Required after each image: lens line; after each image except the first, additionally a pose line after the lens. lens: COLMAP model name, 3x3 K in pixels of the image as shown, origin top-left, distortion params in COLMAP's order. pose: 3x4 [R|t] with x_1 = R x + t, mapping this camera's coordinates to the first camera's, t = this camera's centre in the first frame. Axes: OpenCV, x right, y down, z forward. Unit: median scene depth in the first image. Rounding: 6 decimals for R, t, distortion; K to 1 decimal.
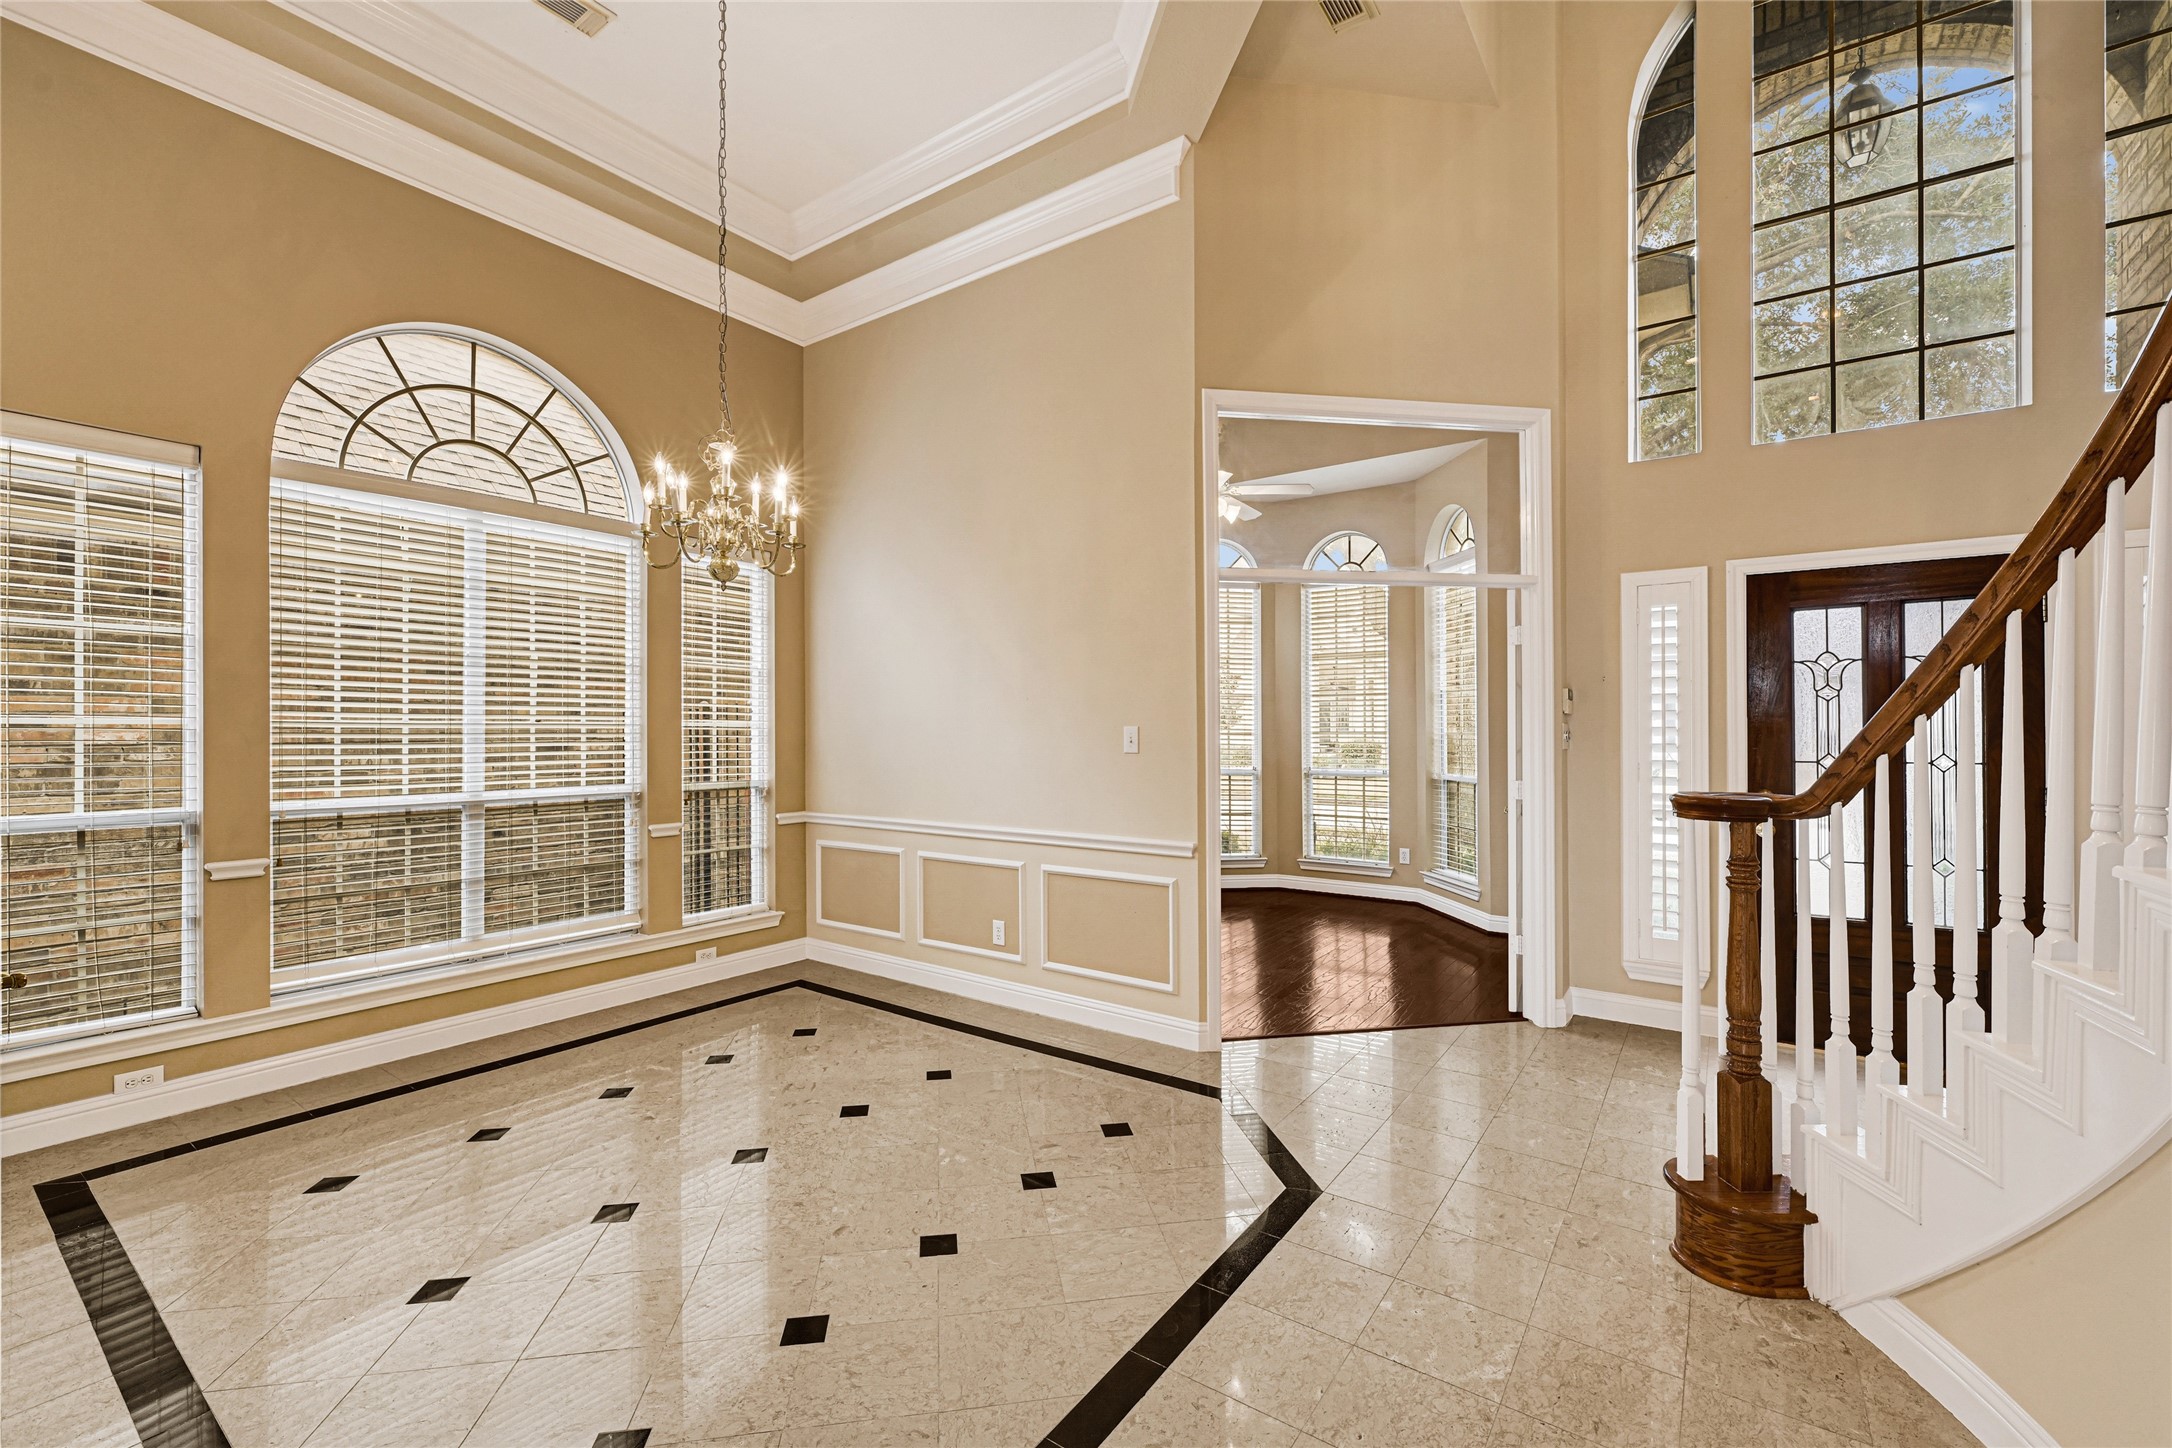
lens RADIAL K [[878.0, 0, 1096.5], [0, 878.0, 725.4], [0, 0, 1]] dist [-0.001959, 0.000138]
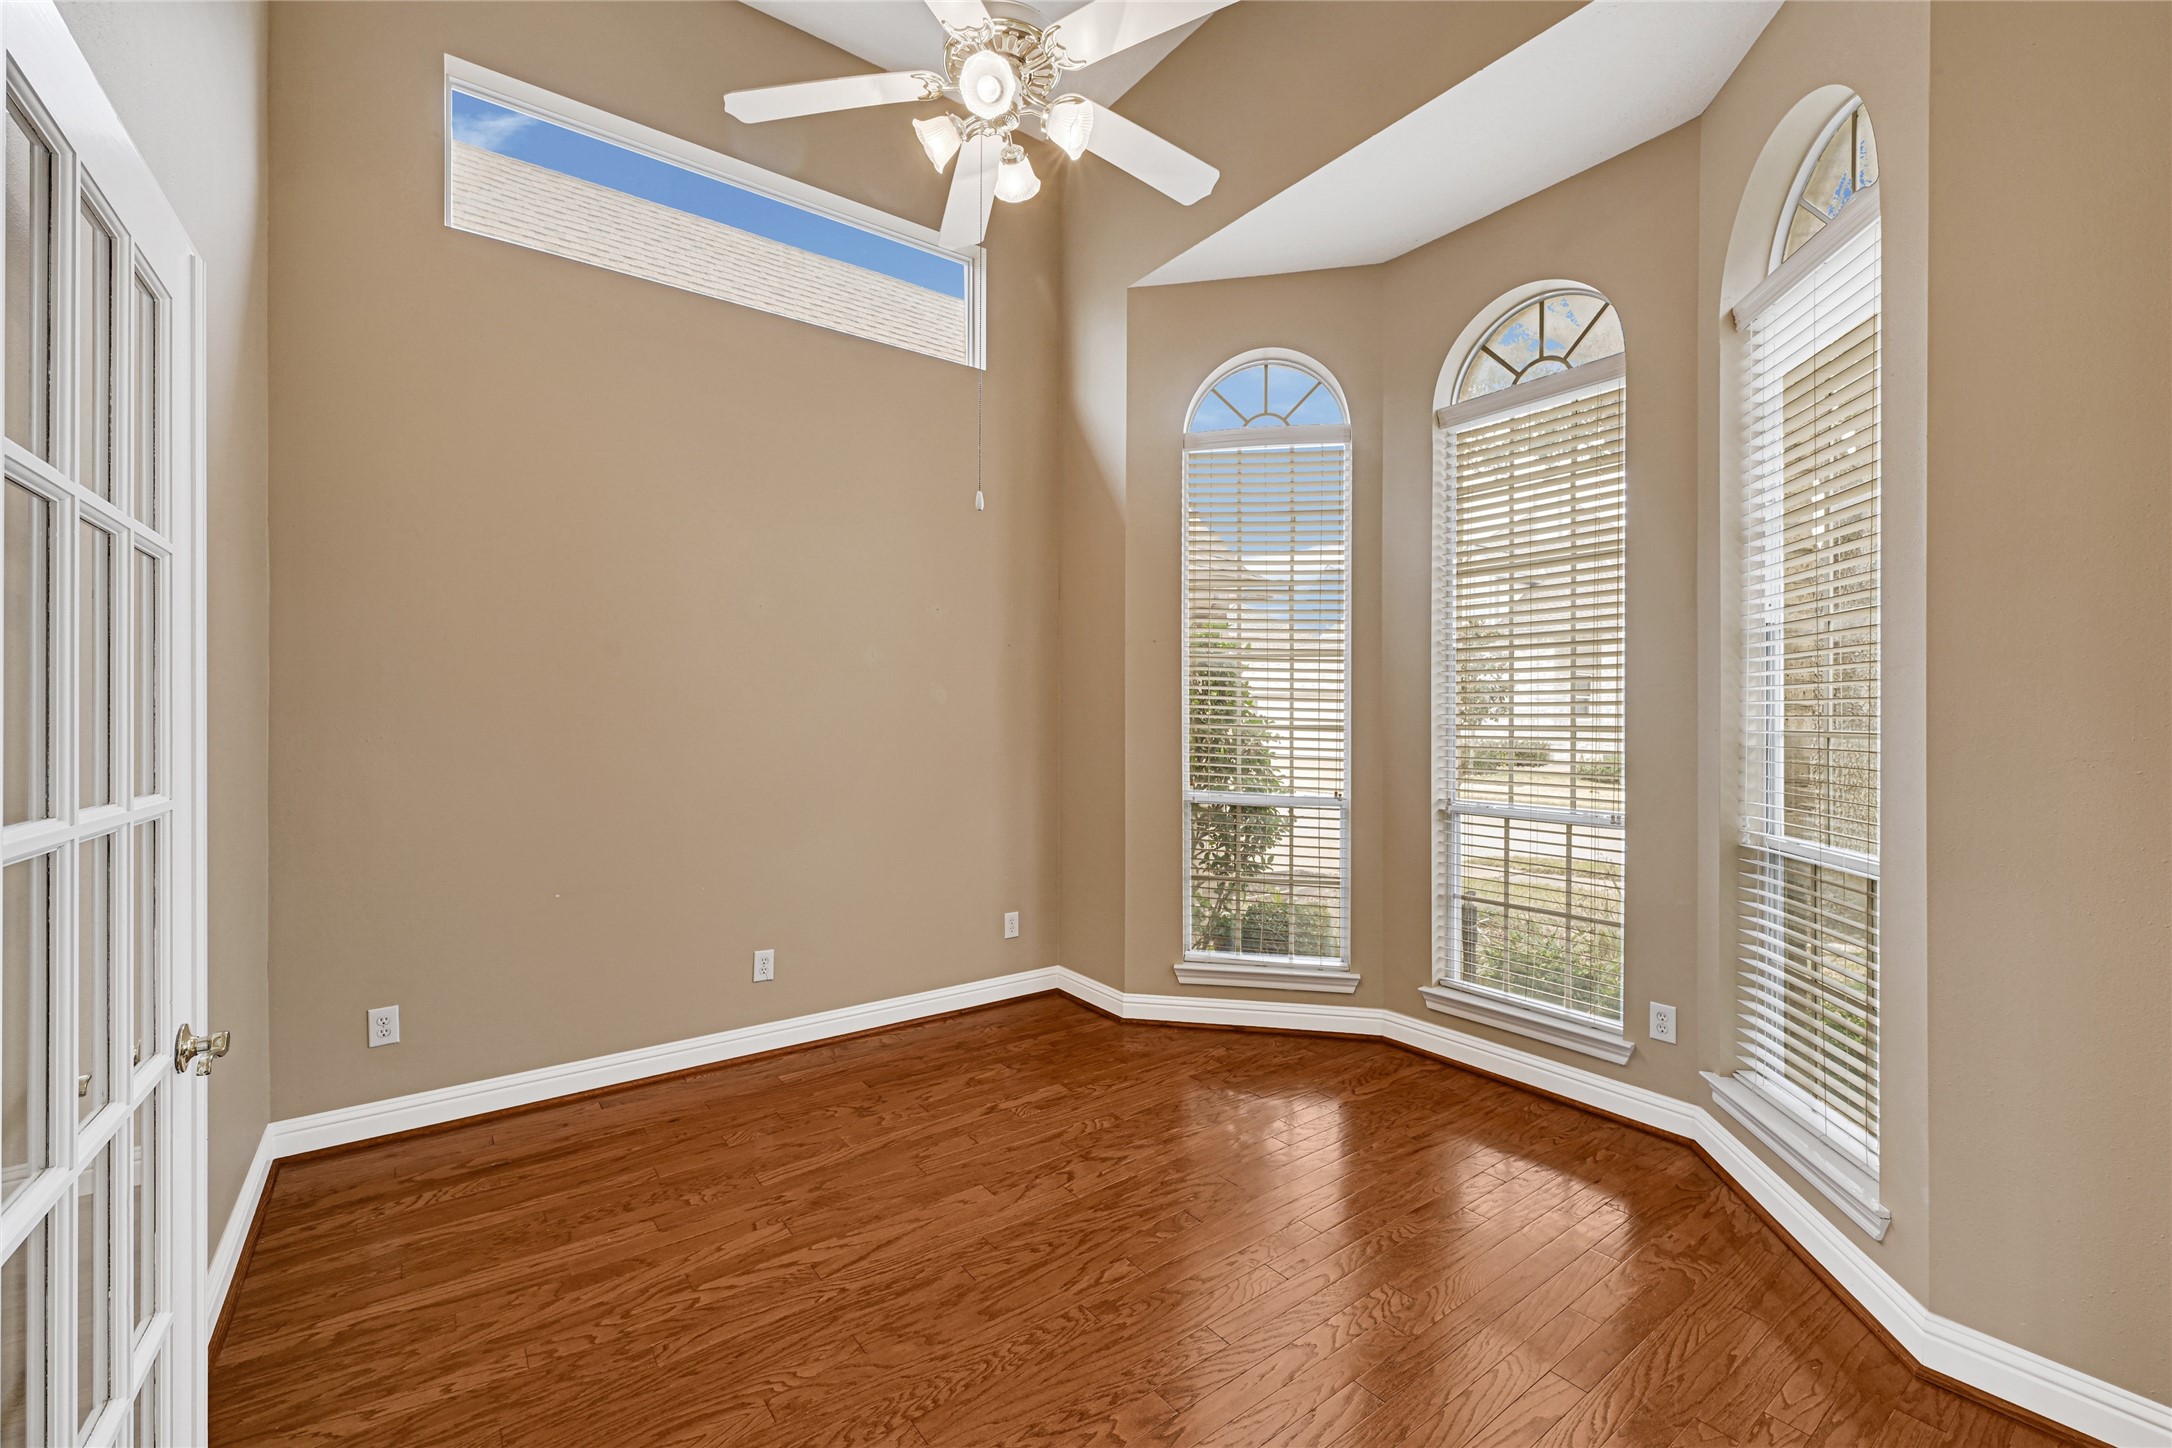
lens RADIAL K [[878.0, 0, 1083.8], [0, 878.0, 718.5], [0, 0, 1]] dist [-0.001959, 0.000138]
pose [[0.950477, 0.003990, -0.310768, 0.209706], [-0.000119, 0.999922, 0.012475, -0.001932], [0.310794, -0.011820, 0.950404, 0.498055]]
